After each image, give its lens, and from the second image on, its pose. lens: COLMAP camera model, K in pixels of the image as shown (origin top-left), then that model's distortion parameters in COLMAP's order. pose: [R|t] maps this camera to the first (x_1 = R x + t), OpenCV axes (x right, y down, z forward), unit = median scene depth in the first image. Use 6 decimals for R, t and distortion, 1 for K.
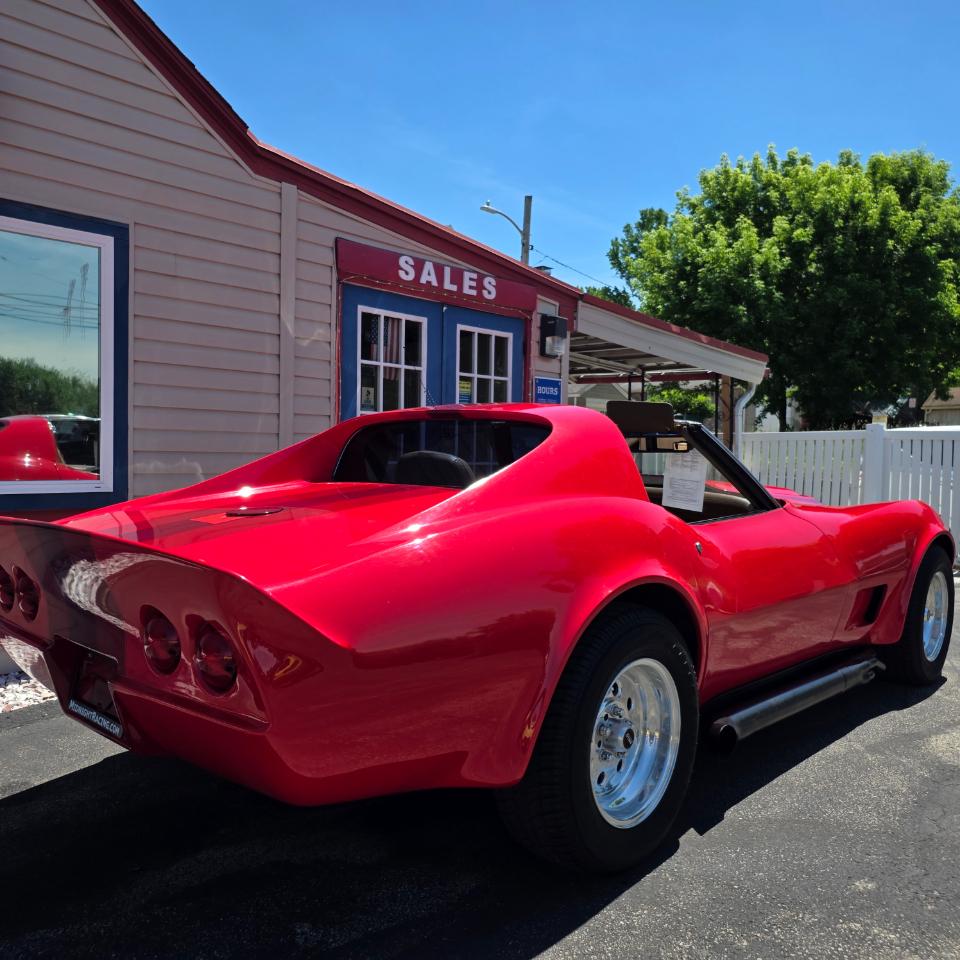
lens RADIAL K [[850.0, 0, 480.0], [0, 850.0, 480.0], [0, 0, 1]] dist [0.121374, -0.216087]
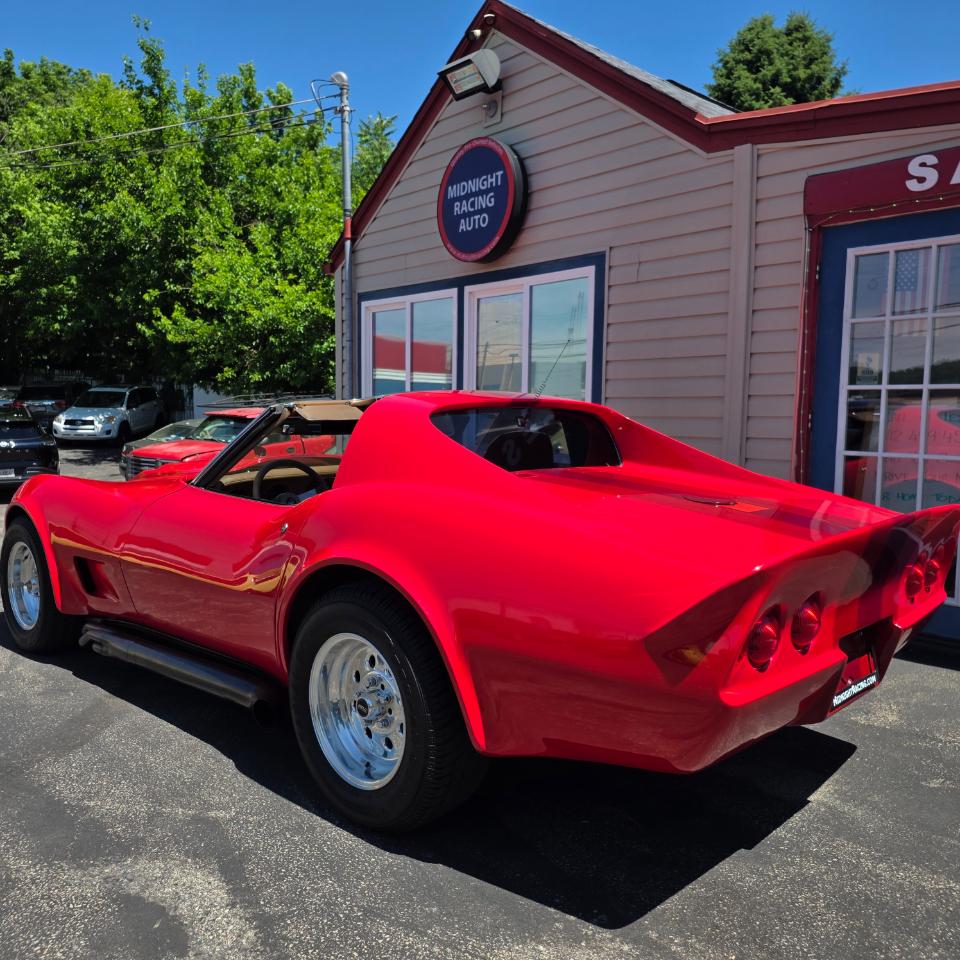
lens RADIAL K [[849.4, 0, 476.1], [0, 849.4, 488.9], [0, 0, 1]] dist [0.067811, -0.071954]
pose [[-0.073246, 0.068977, -0.994926, 0.599201], [-0.045137, 0.996354, 0.072399, -0.025535], [0.996292, 0.050211, -0.069865, 0.647944]]
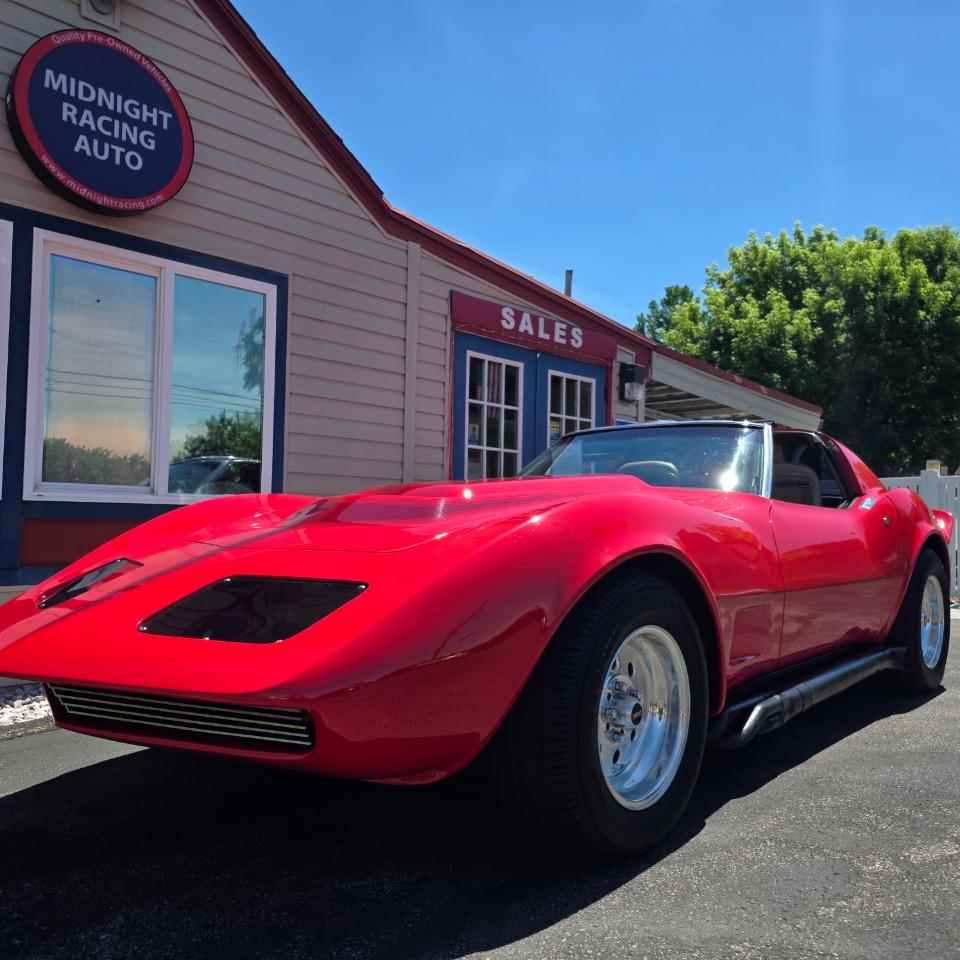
lens RADIAL K [[845.0, 0, 481.5], [0, 845.0, 498.6], [0, 0, 1]] dist [0.073670, -0.067099]
pose [[0.999623, -0.000025, -0.027467, -0.082838], [-0.001720, 0.997980, -0.063508, 0.052006], [0.027413, 0.063532, 0.997603, -0.077848]]
